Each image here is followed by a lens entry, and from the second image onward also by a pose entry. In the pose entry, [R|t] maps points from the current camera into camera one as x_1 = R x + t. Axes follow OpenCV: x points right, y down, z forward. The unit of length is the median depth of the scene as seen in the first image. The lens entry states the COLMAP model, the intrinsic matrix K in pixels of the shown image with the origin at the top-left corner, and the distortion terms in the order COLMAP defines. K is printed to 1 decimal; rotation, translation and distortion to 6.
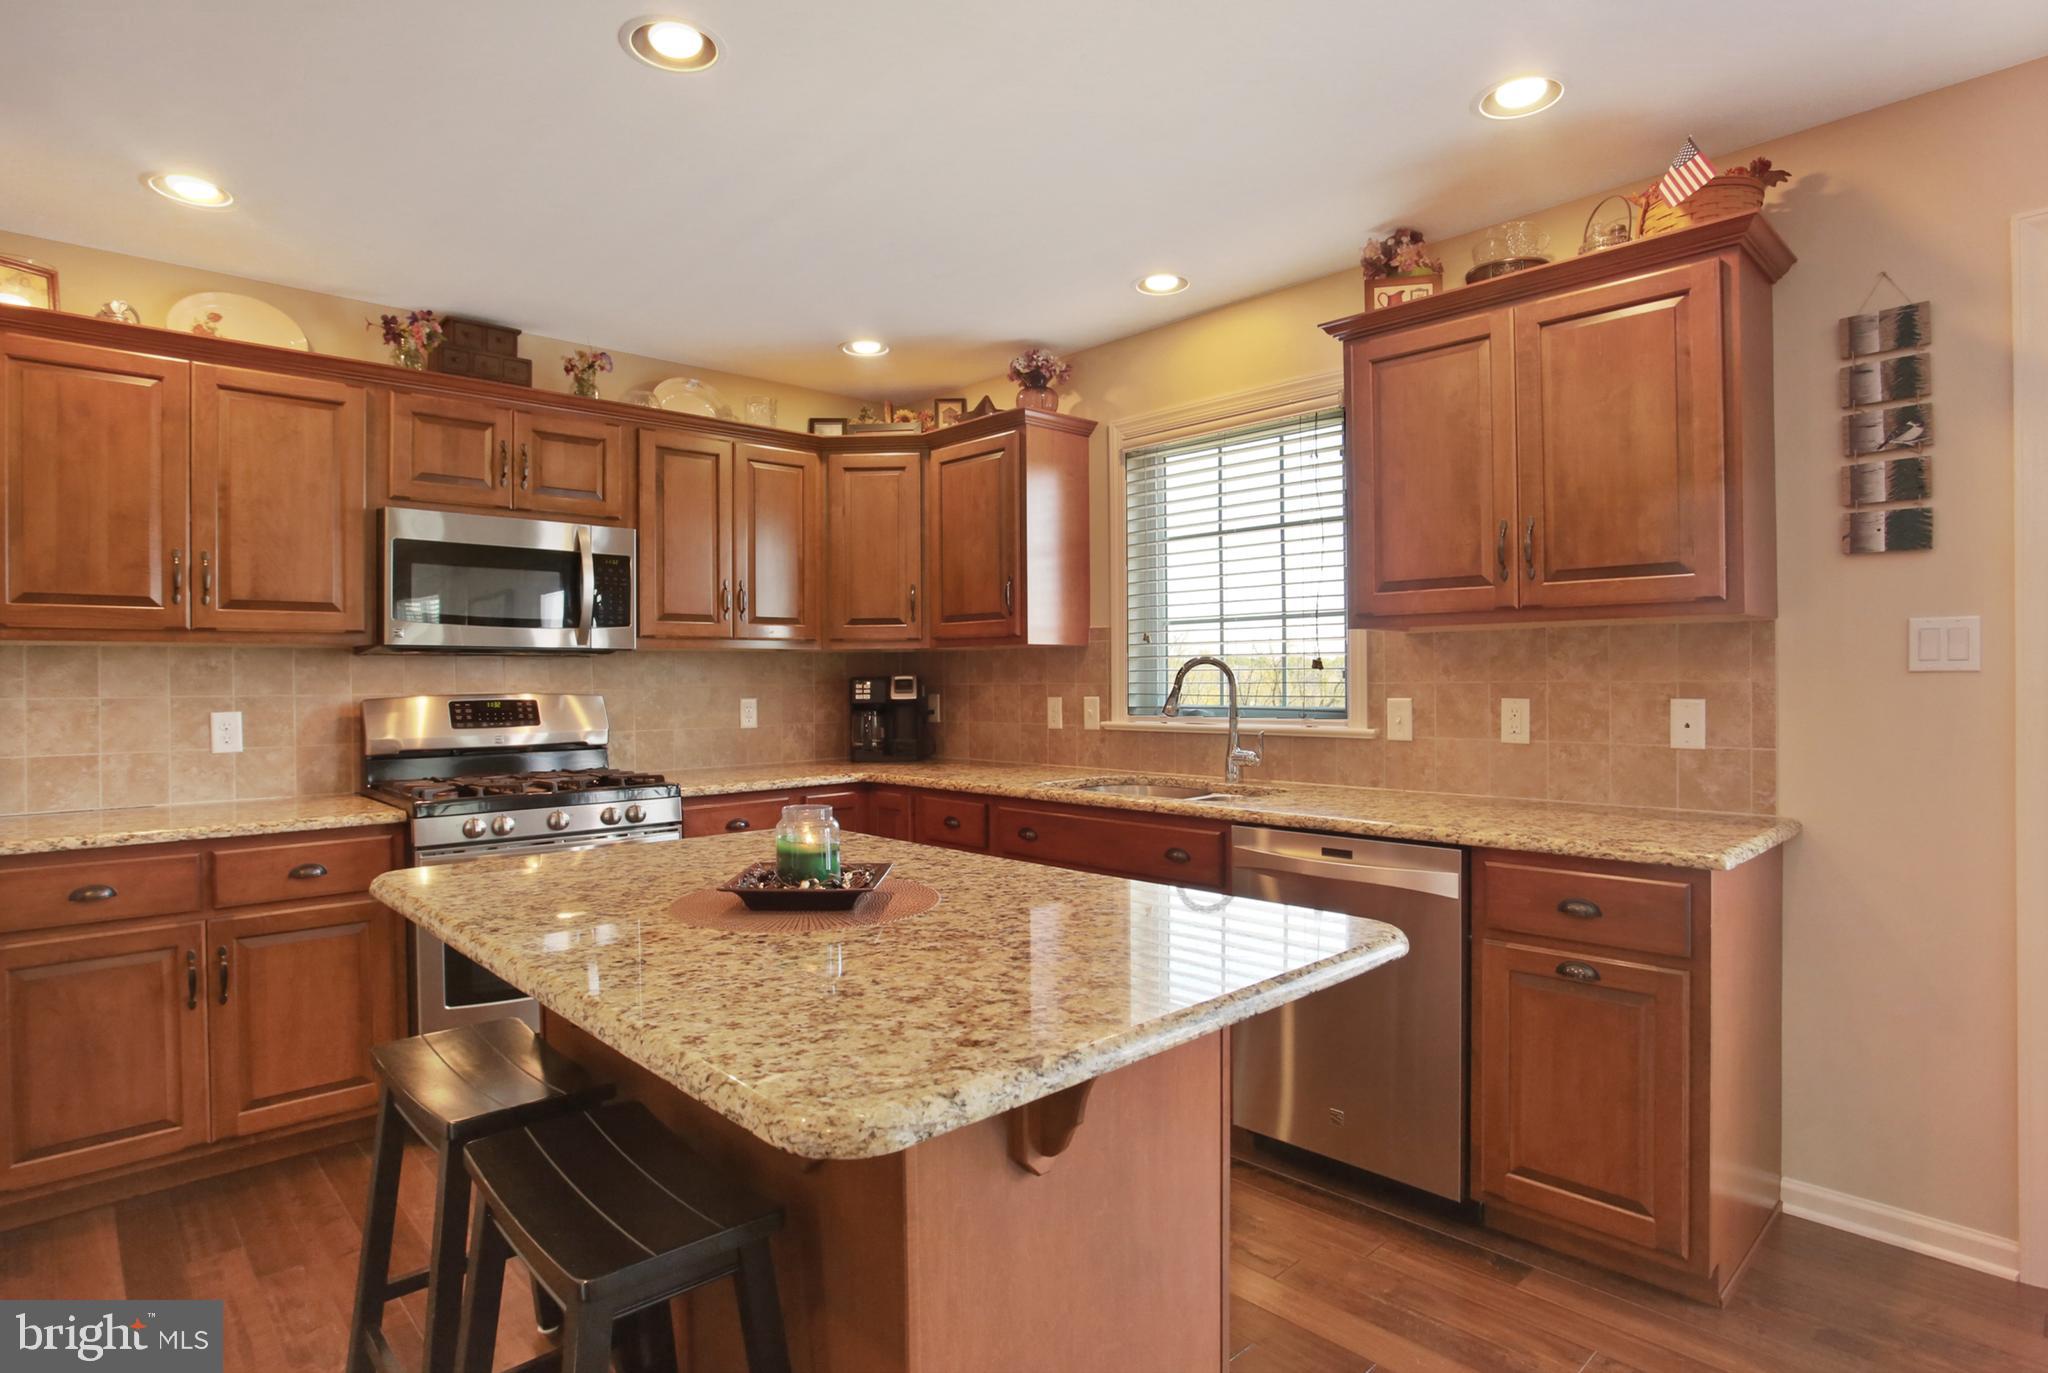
lens RADIAL K [[1075.9, 0, 1038.3], [0, 1075.9, 679.7], [0, 0, 1]] dist [-0.053376, 0.020557]
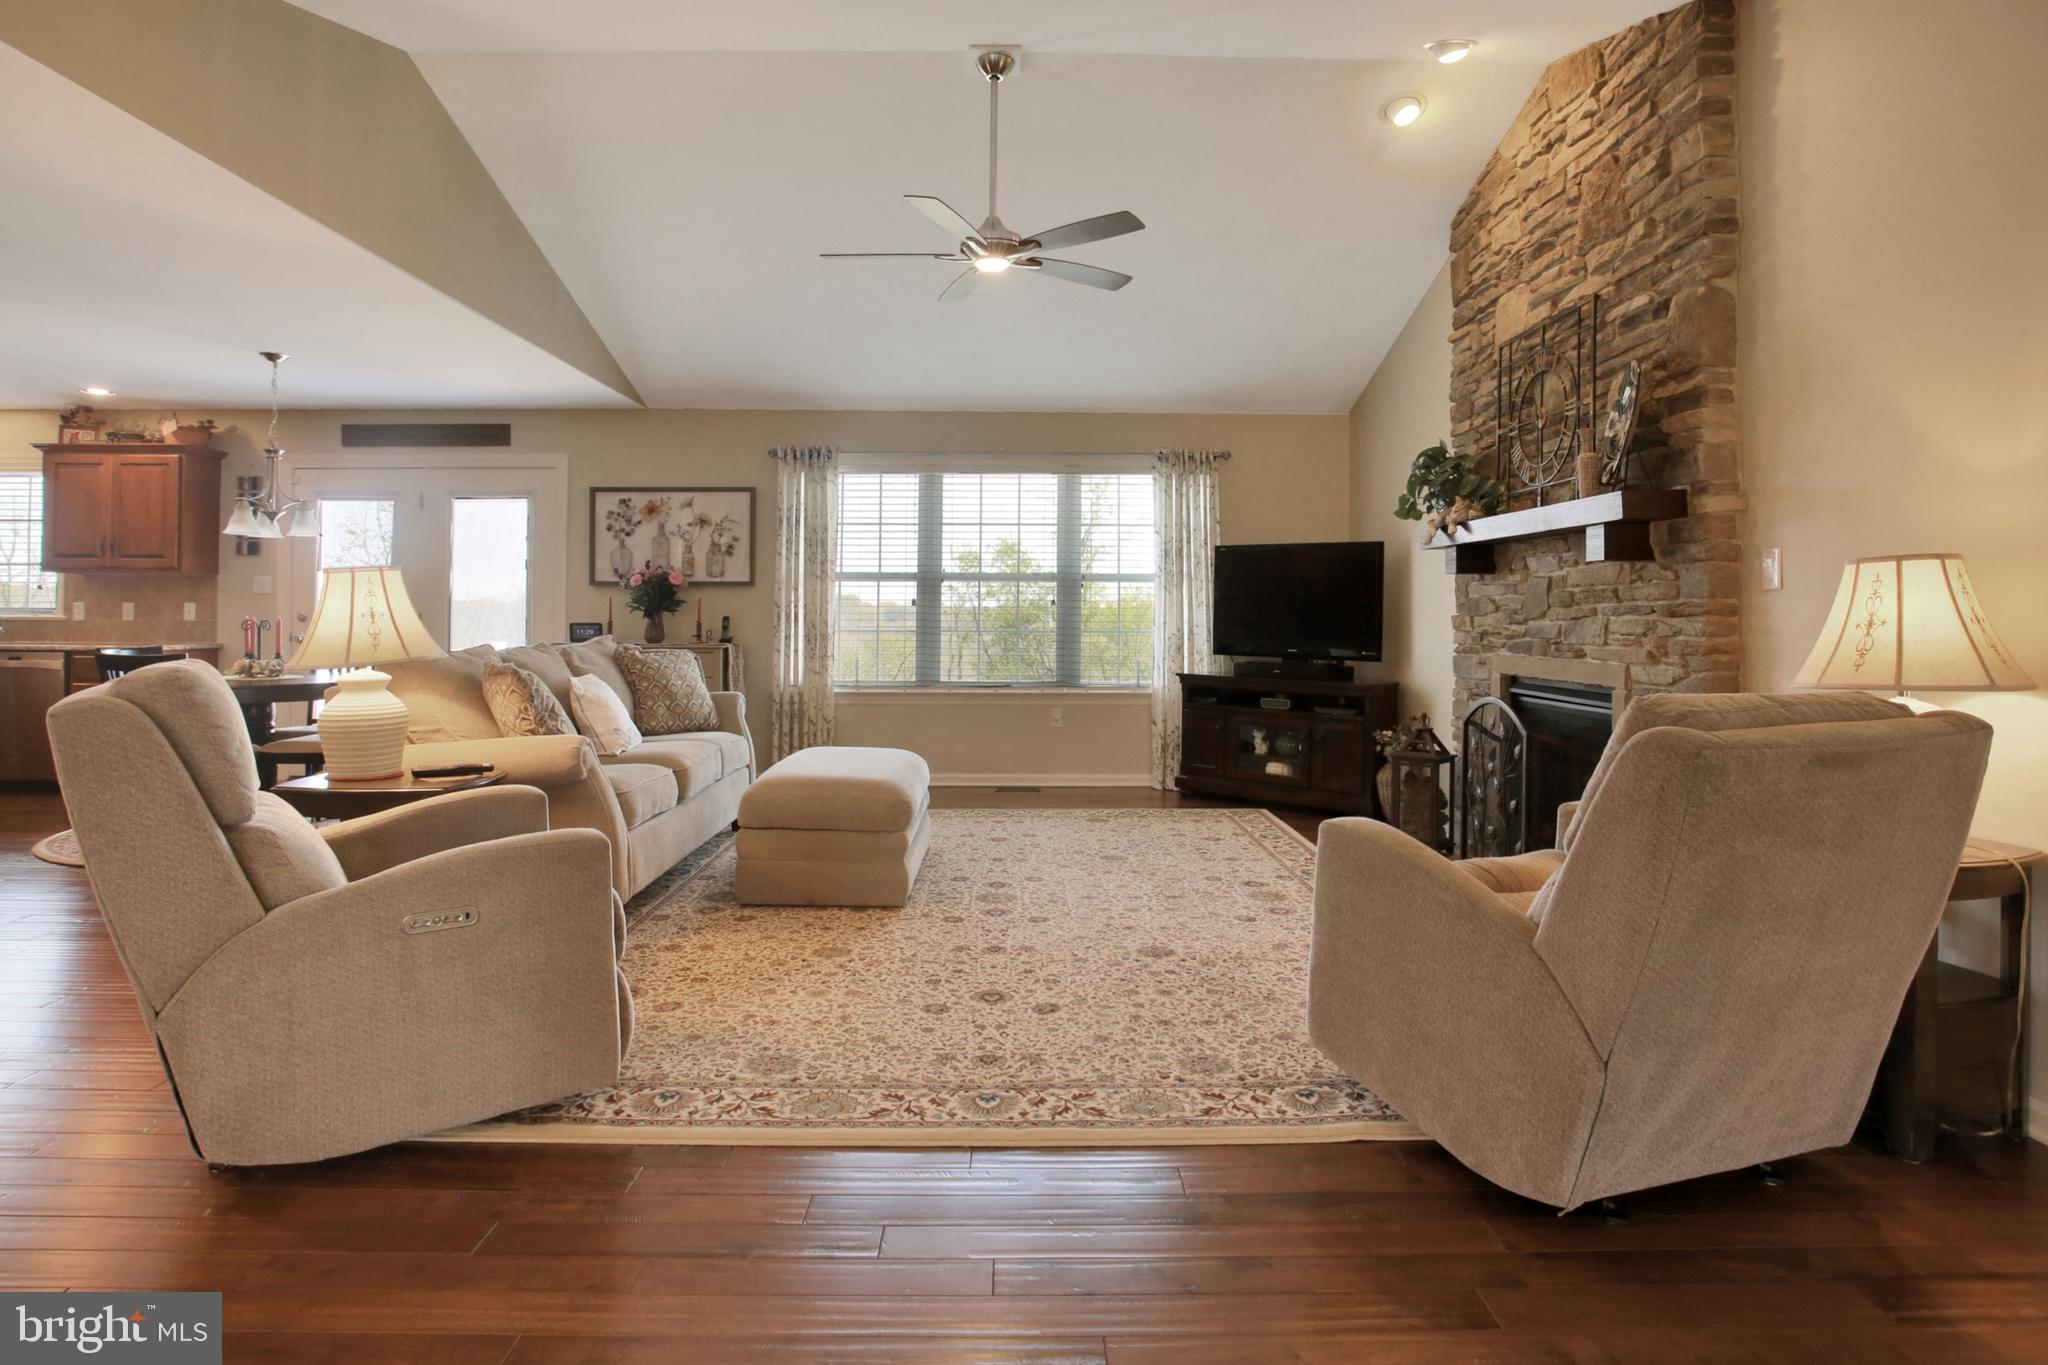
lens RADIAL K [[1075.9, 0, 1029.6], [0, 1075.9, 590.0], [0, 0, 1]] dist [-0.053376, 0.020557]
pose [[0.671509, 0.027730, 0.740478, 0.048559], [-0.007645, 0.999506, -0.030498, 0.044918], [-0.740957, 0.014819, 0.671389, -2.106500]]
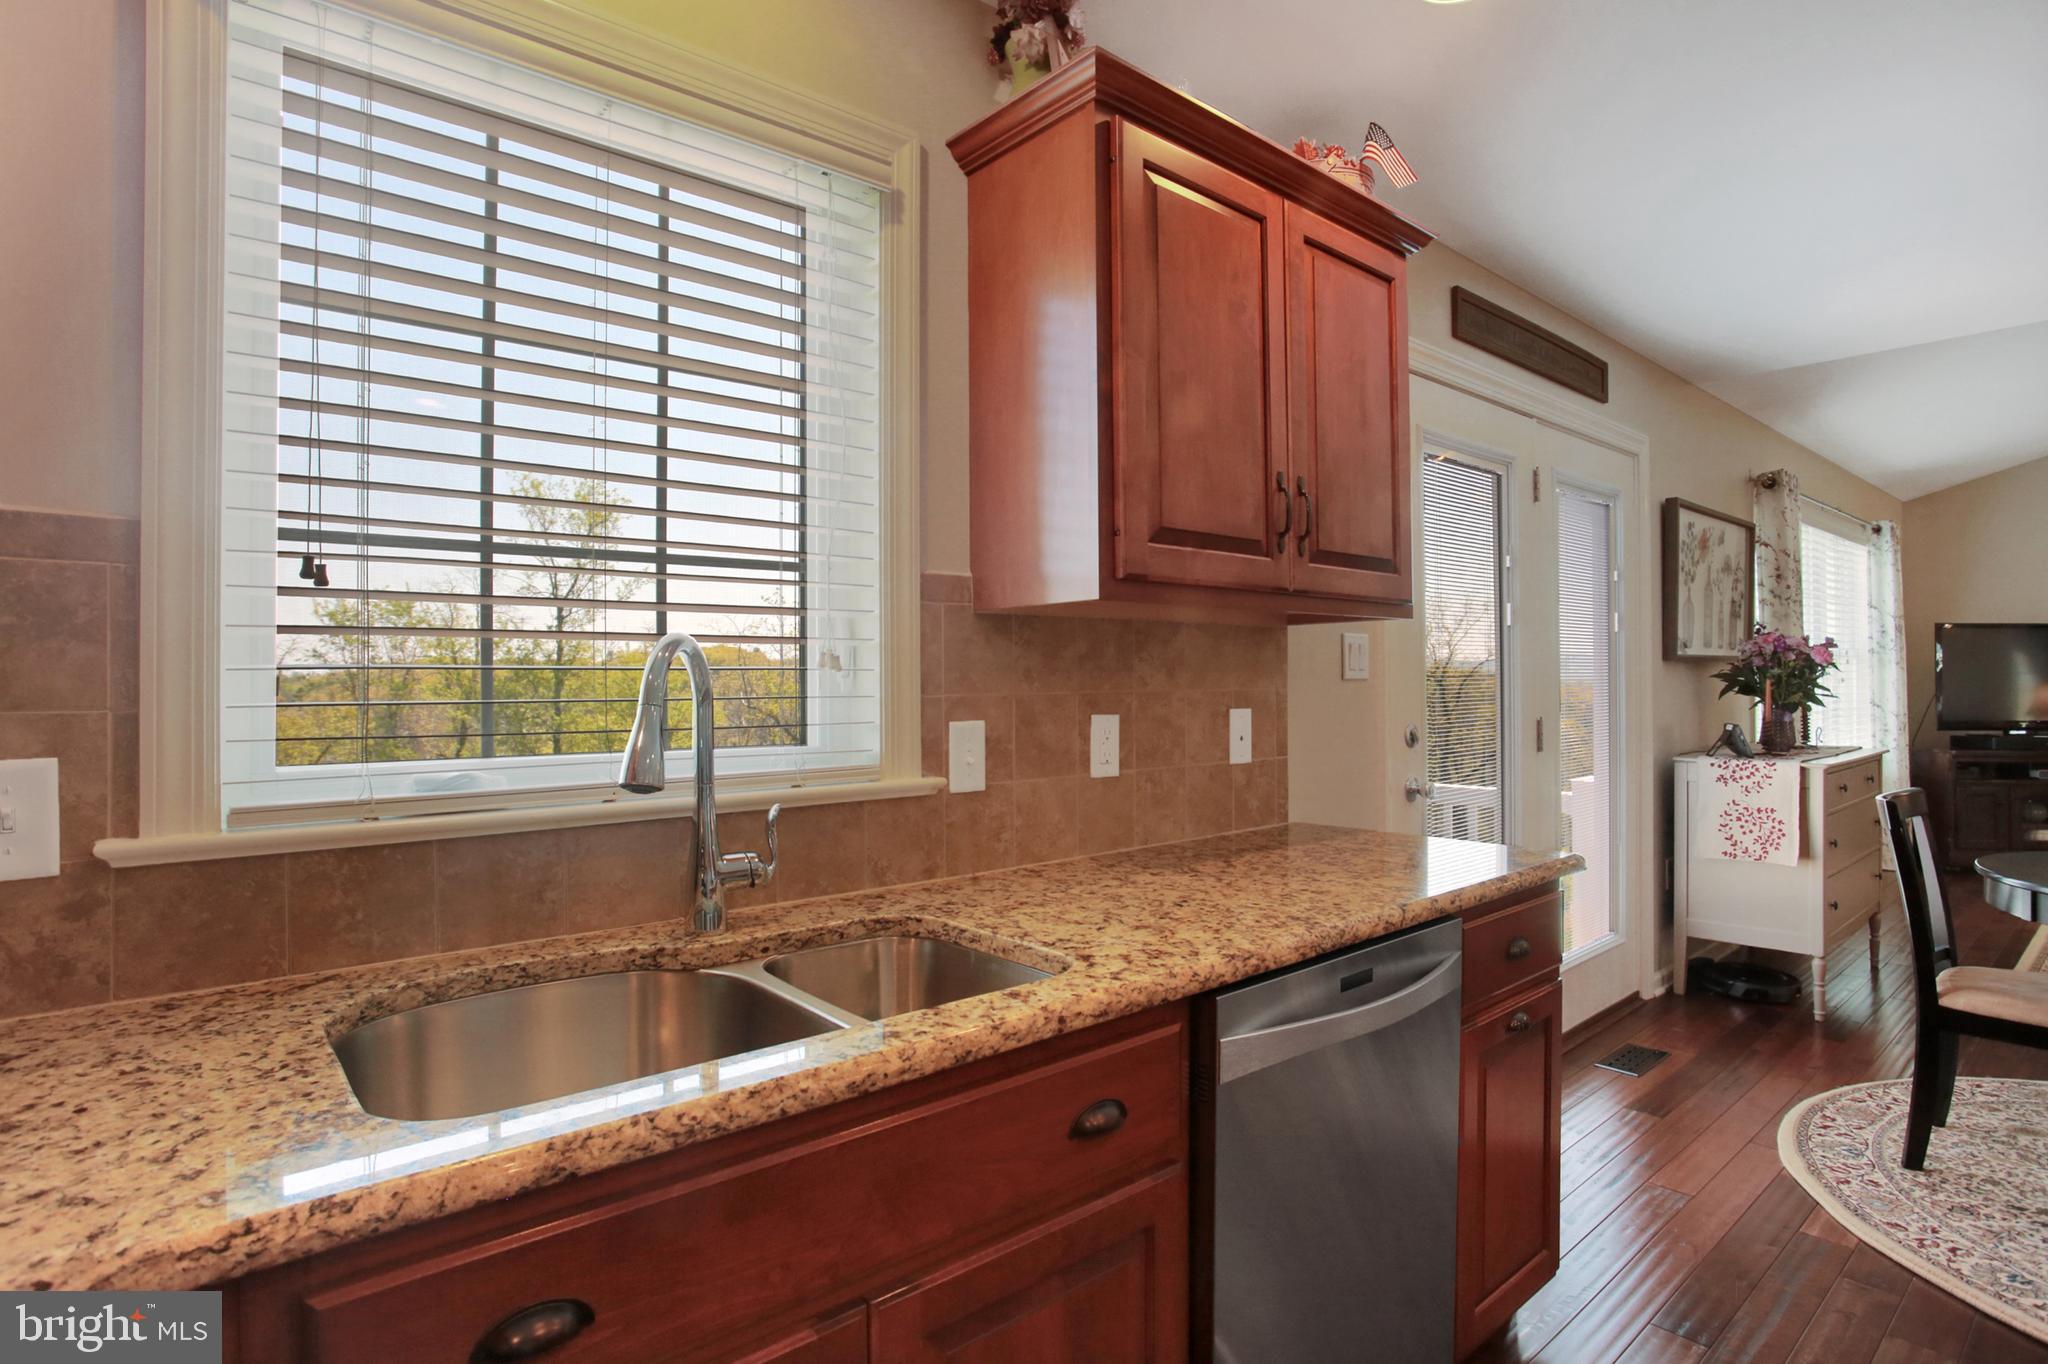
lens RADIAL K [[1075.9, 0, 1028.8], [0, 1075.9, 673.8], [0, 0, 1]] dist [-0.053376, 0.020557]
pose [[0.045952, 0.016129, 0.998813, -0.268920], [0.010533, 0.999806, -0.016630, 0.001329], [-0.998888, 0.011285, 0.045773, 0.969409]]
